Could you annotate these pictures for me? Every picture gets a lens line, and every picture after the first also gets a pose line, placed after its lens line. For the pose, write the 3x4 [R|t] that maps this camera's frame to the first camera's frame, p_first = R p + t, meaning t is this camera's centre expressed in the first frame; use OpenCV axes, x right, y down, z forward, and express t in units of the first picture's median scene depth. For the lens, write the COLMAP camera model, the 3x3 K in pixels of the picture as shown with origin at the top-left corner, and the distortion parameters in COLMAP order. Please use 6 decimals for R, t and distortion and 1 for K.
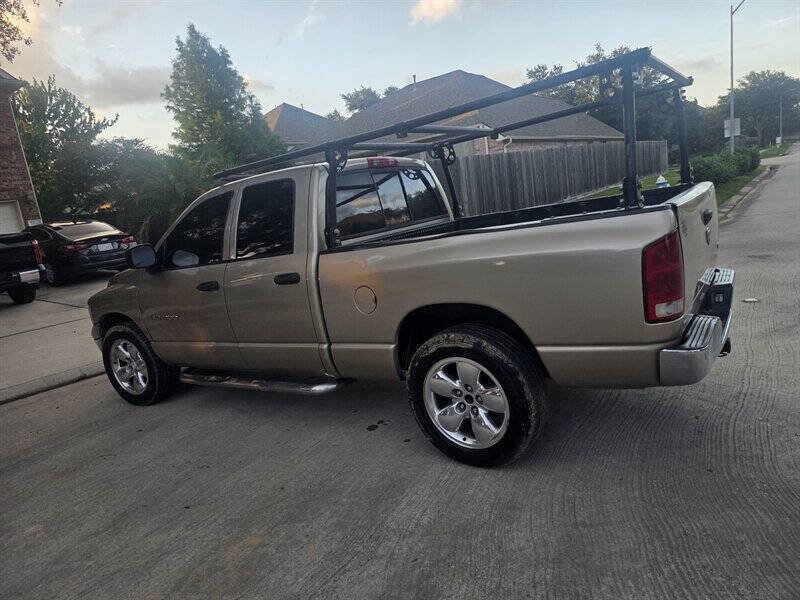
lens RADIAL K [[530.4, 0, 412.3], [0, 530.4, 304.7], [0, 0, 1]] dist [0.059021, -0.055770]
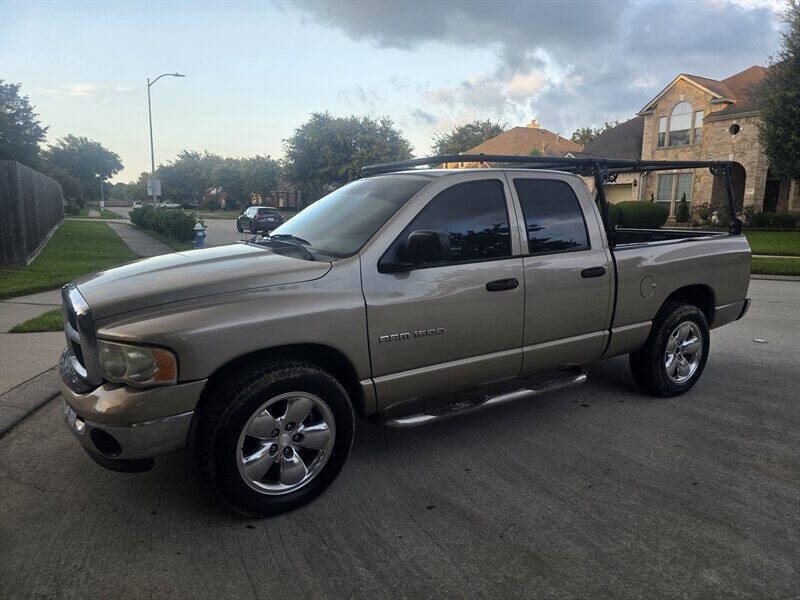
lens RADIAL K [[531.3, 0, 409.5], [0, 531.3, 297.1], [0, 0, 1]] dist [0.068537, -0.066413]
pose [[0.407017, -0.002283, 0.913418, -1.321439], [0.114555, 0.992229, -0.048566, 0.010970], [-0.906209, 0.124403, 0.404115, 0.866817]]
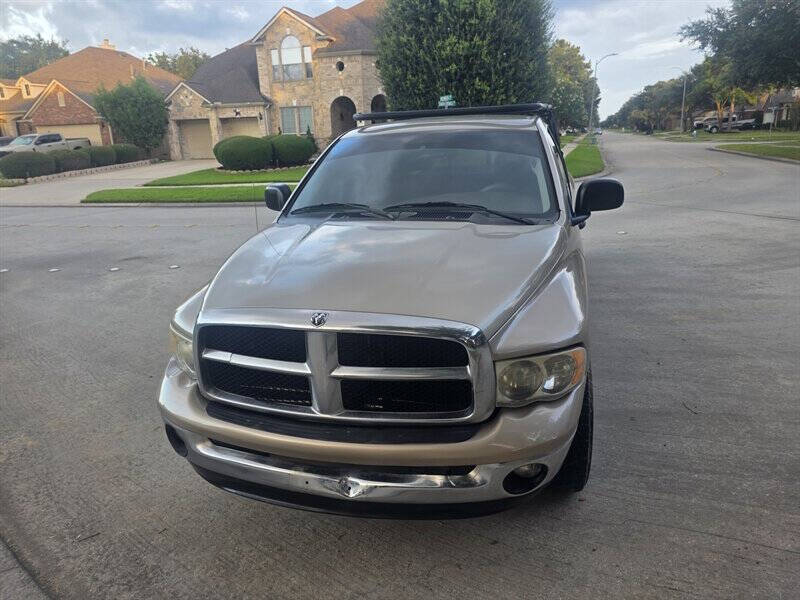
lens RADIAL K [[529.0, 0, 410.2], [0, 529.0, 299.8], [0, 0, 1]] dist [0.060261, -0.056336]
pose [[-0.303451, -0.129931, 0.943947, -1.317070], [0.269297, 0.938577, 0.215762, -0.208813], [-0.914001, 0.319675, -0.249822, 1.697868]]
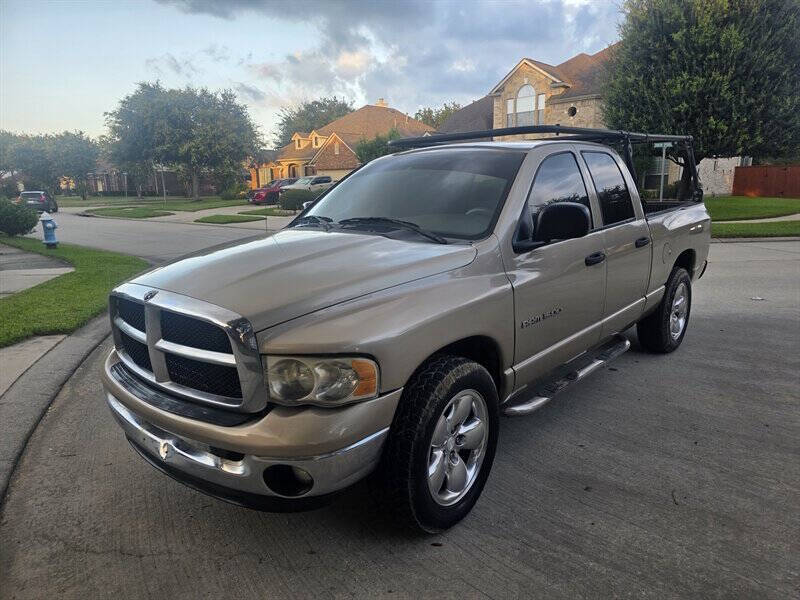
lens RADIAL K [[528.2, 0, 411.8], [0, 528.2, 308.7], [0, 0, 1]] dist [0.067362, -0.061895]
pose [[0.130142, -0.077853, 0.988434, -1.364583], [0.192955, 0.979841, 0.051771, -0.059751], [-0.972539, 0.183985, 0.142541, 1.278329]]
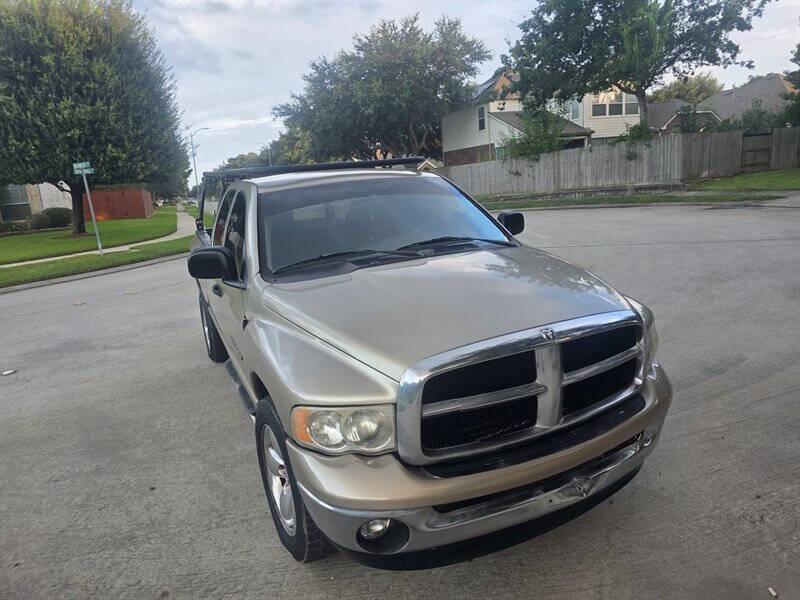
lens RADIAL K [[526.6, 0, 396.7], [0, 526.6, 306.5], [0, 0, 1]] dist [0.059297, -0.047846]
pose [[-0.819669, 0.080174, 0.567200, -1.008405], [0.302270, 0.901623, 0.309369, -0.336313], [-0.486597, 0.425027, -0.763266, 2.103212]]
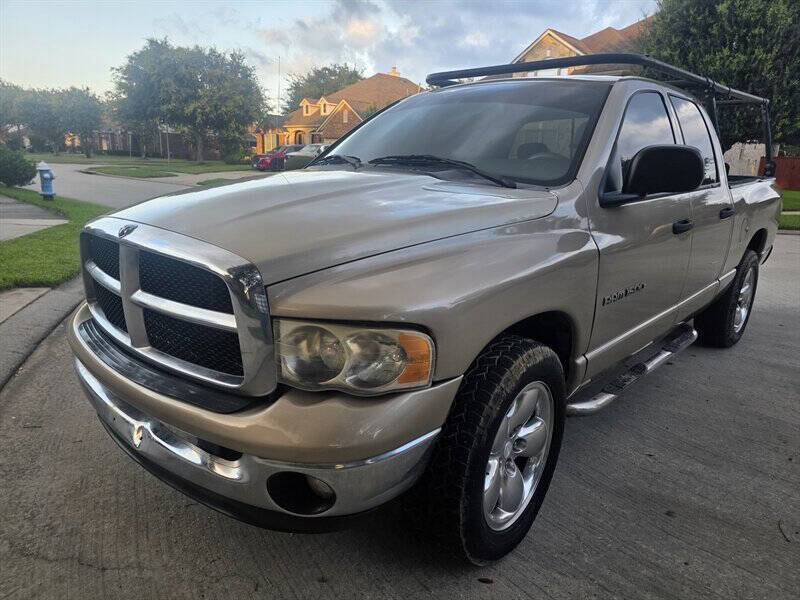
lens RADIAL K [[533.2, 0, 397.8], [0, 533.2, 306.6], [0, 0, 1]] dist [0.056459, -0.052454]
pose [[0.157876, -0.106027, 0.981750, -1.219571], [0.137846, 0.986850, 0.084411, -0.043487], [-0.977790, 0.122004, 0.170415, 1.357080]]
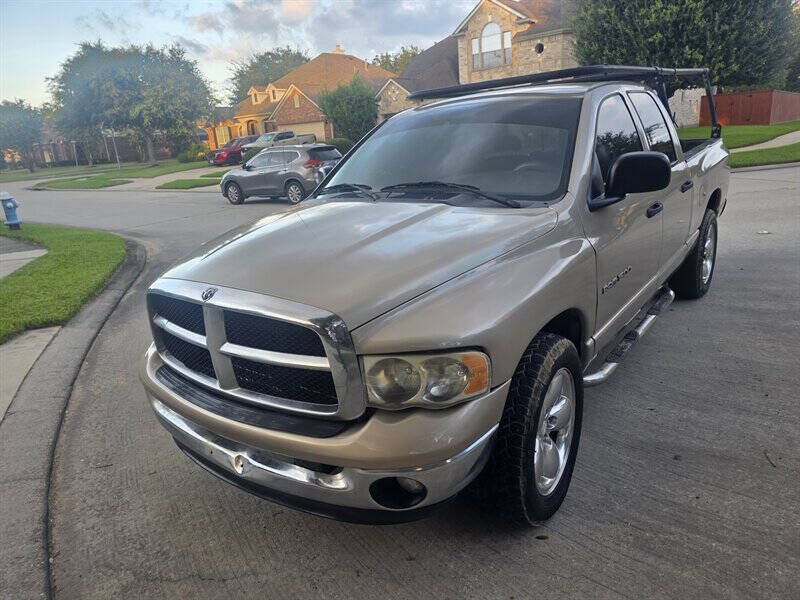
lens RADIAL K [[531.4, 0, 405.6], [0, 531.4, 293.6], [0, 0, 1]] dist [0.060300, -0.058607]
pose [[0.078594, -0.147157, 0.985986, -1.310588], [0.261175, 0.957539, 0.122093, -0.115743], [-0.962086, 0.247919, 0.113691, 1.404090]]
